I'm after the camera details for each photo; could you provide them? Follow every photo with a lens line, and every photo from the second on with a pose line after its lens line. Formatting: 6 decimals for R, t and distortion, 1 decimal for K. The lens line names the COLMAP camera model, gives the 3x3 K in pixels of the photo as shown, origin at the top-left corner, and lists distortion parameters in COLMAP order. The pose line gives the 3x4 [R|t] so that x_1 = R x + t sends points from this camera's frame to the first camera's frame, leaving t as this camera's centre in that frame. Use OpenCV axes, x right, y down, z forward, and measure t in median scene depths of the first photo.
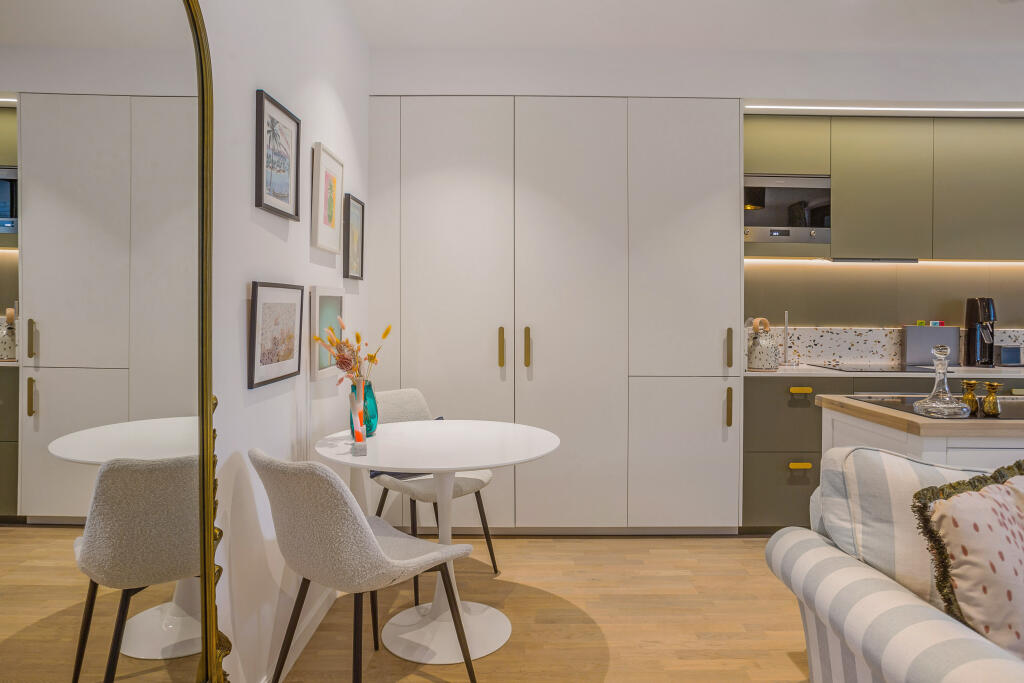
lens RADIAL K [[682.8, 0, 512.6], [0, 682.8, 333.5], [0, 0, 1]] dist [-0.000277, 0.001337]
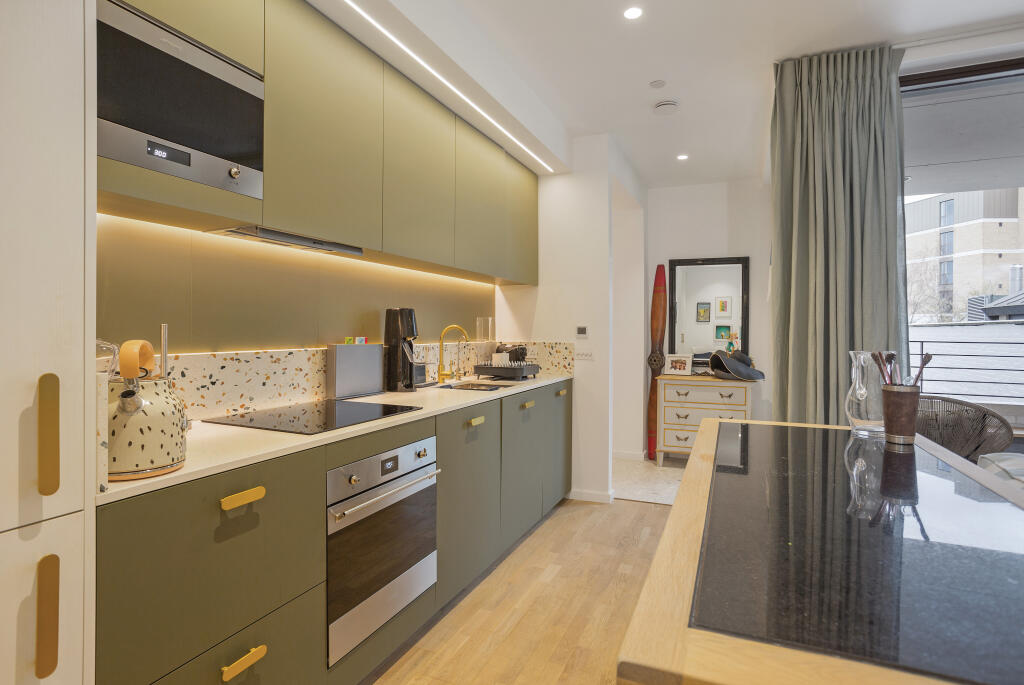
lens RADIAL K [[514.6, 0, 514.7], [0, 514.6, 320.5], [0, 0, 1]] dist [-0.002471, 0.000342]
pose [[0.414219, 0.010692, 0.910115, 0.160271], [0.024856, 0.999425, -0.023054, -0.019500], [-0.909838, 0.032171, 0.413715, 0.598719]]
